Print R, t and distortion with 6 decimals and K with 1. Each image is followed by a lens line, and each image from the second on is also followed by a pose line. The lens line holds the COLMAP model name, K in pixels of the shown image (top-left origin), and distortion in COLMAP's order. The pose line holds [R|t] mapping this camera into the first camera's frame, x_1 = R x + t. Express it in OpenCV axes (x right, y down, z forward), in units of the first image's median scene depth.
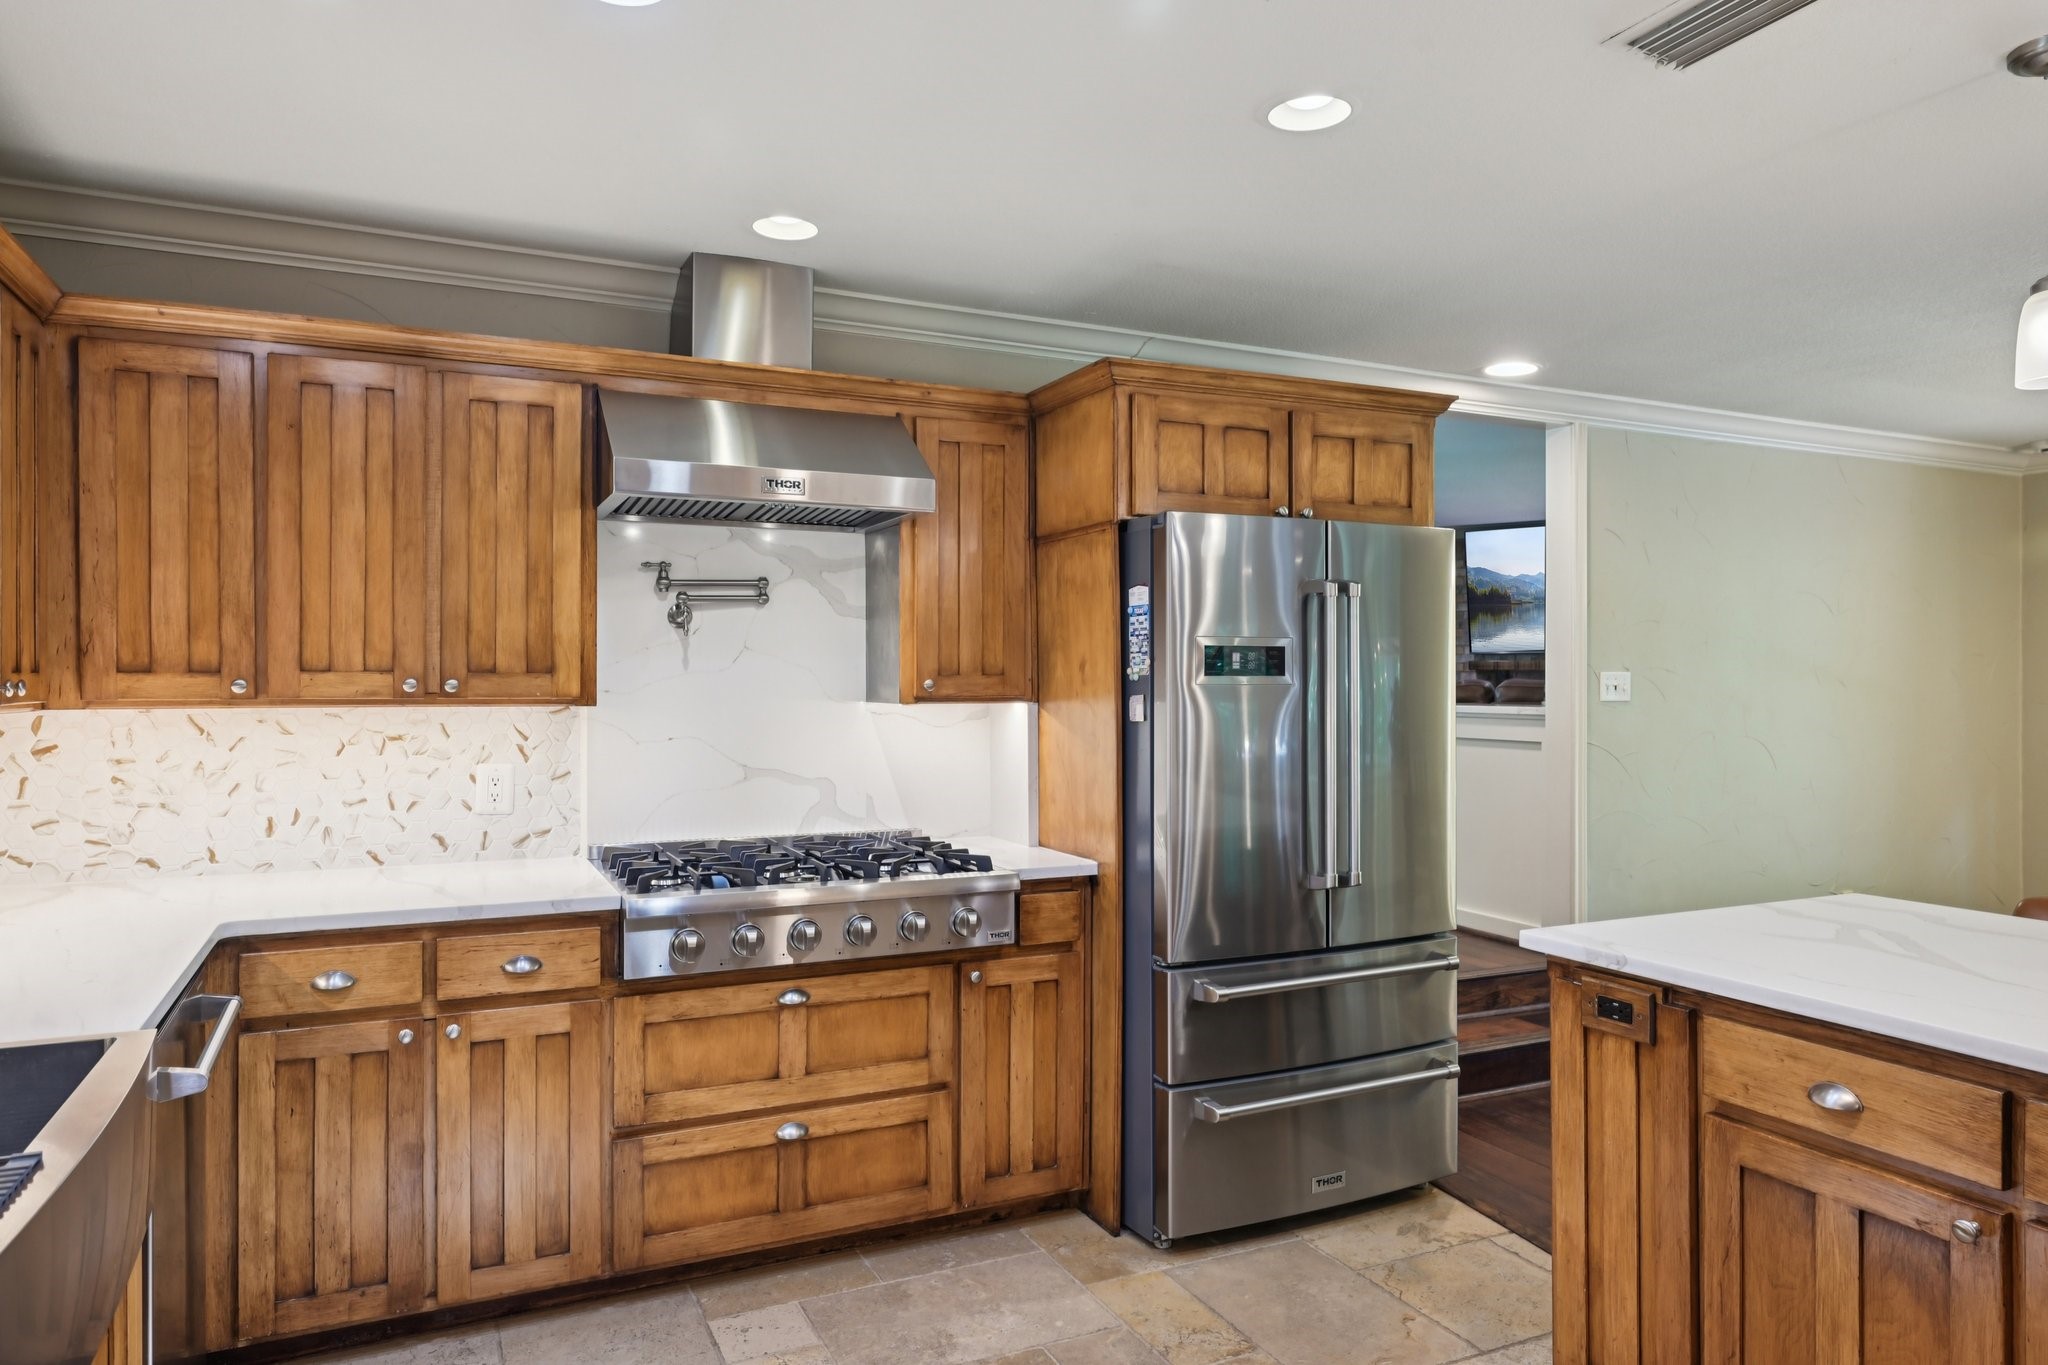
lens RADIAL K [[1285.6, 0, 1025.6], [0, 1285.6, 688.4], [0, 0, 1]] dist [-0.008452, 0.000706]
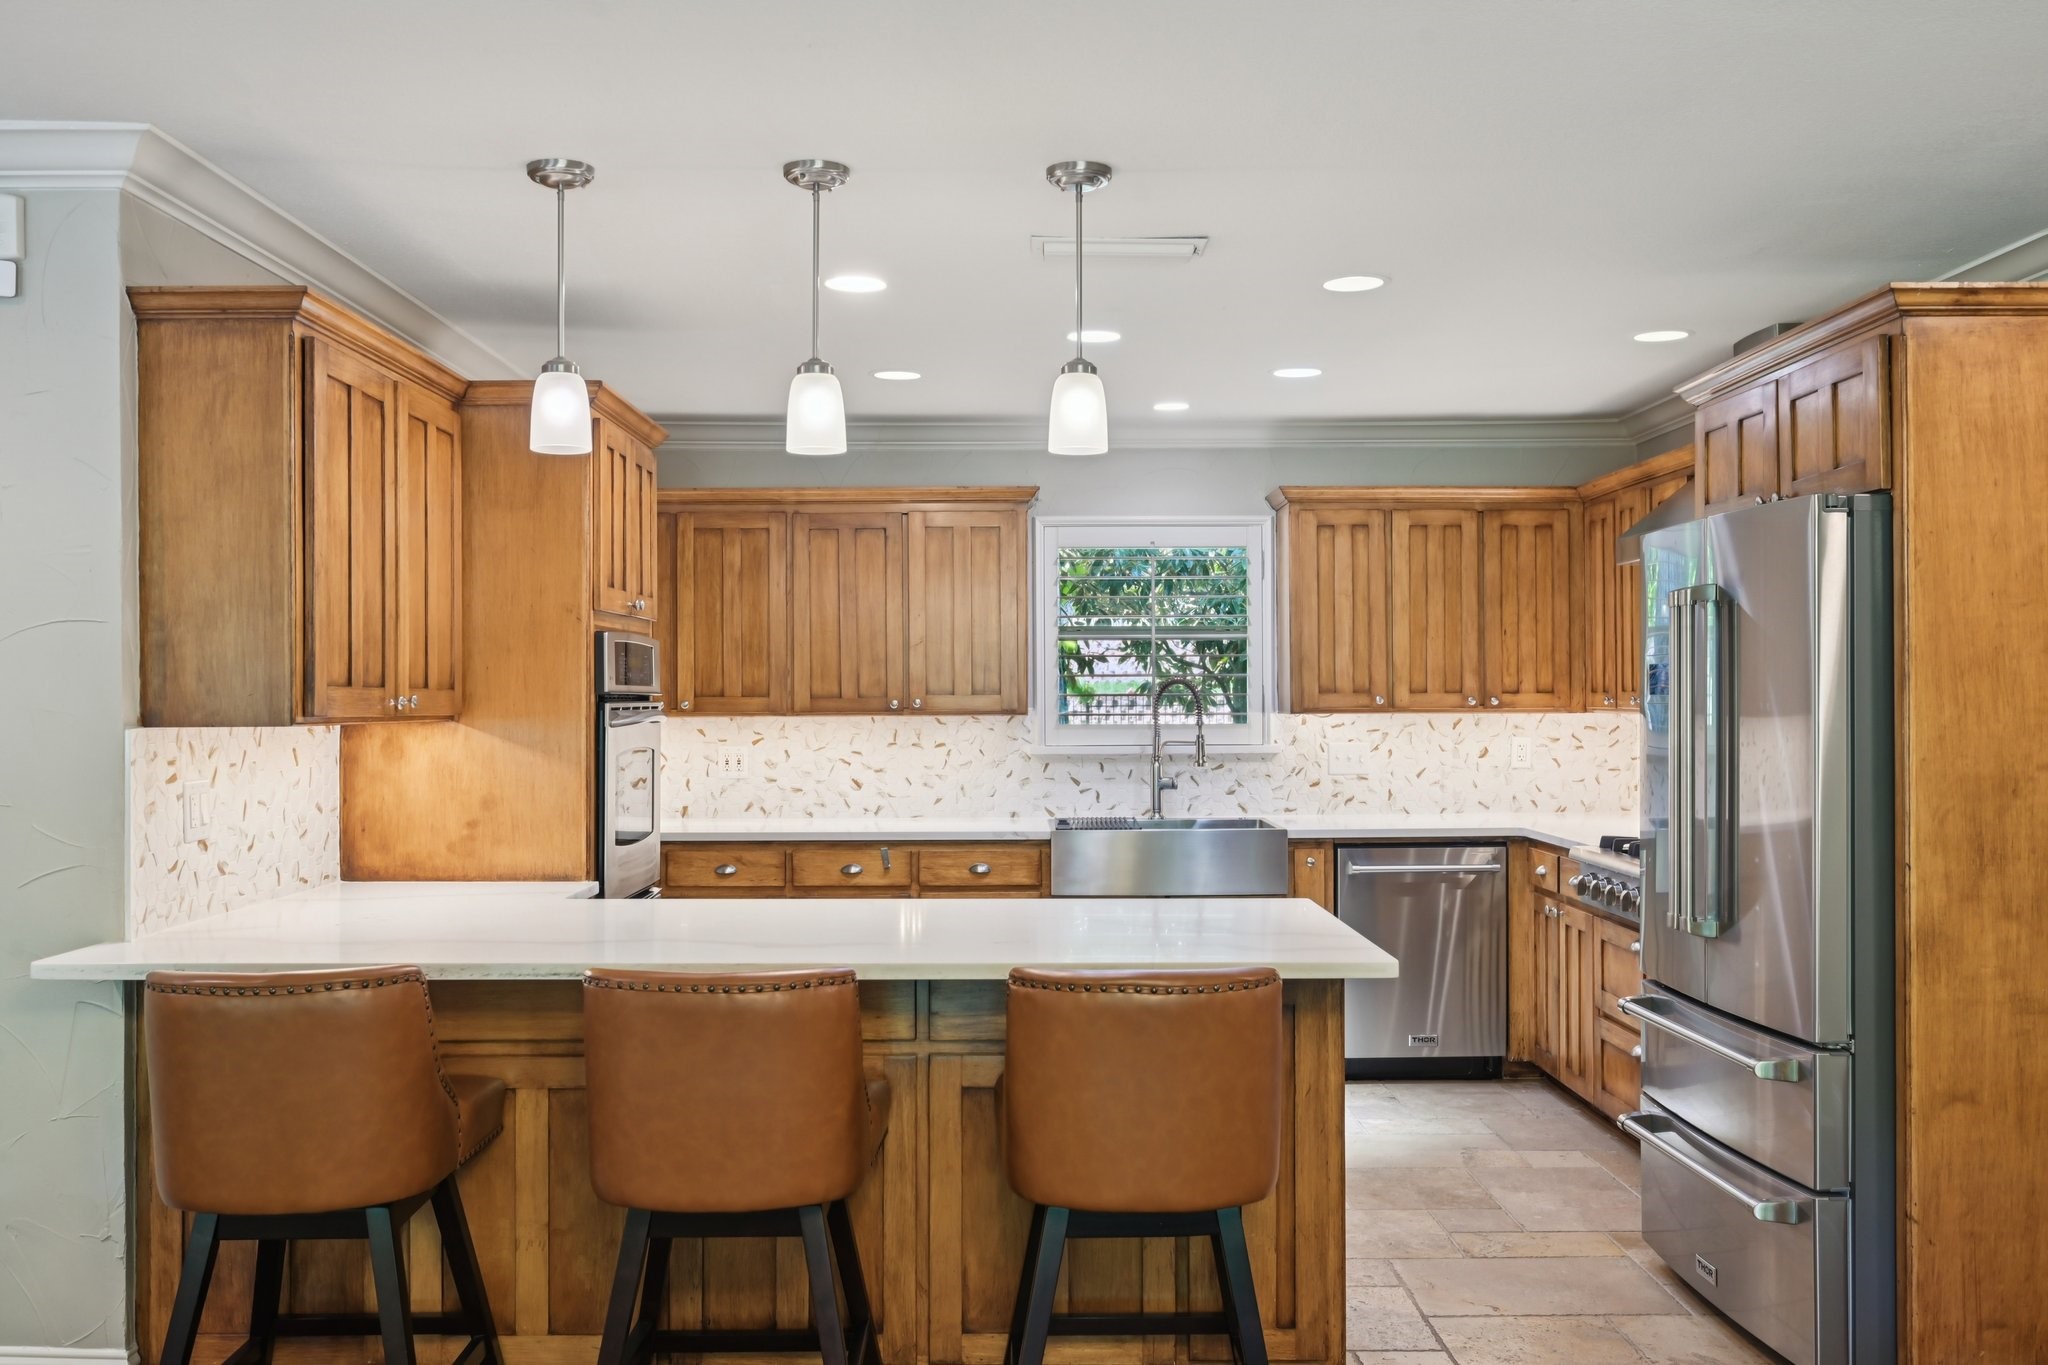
lens RADIAL K [[1775.5, 0, 1024.1], [0, 1775.5, 683.6], [0, 0, 1]] dist [0.002007, 0.000549]
pose [[-0.420281, -0.005594, -0.907377, 1.858383], [0.007855, 0.999921, -0.009802, -0.005979], [0.907360, -0.011247, -0.420204, 1.323608]]
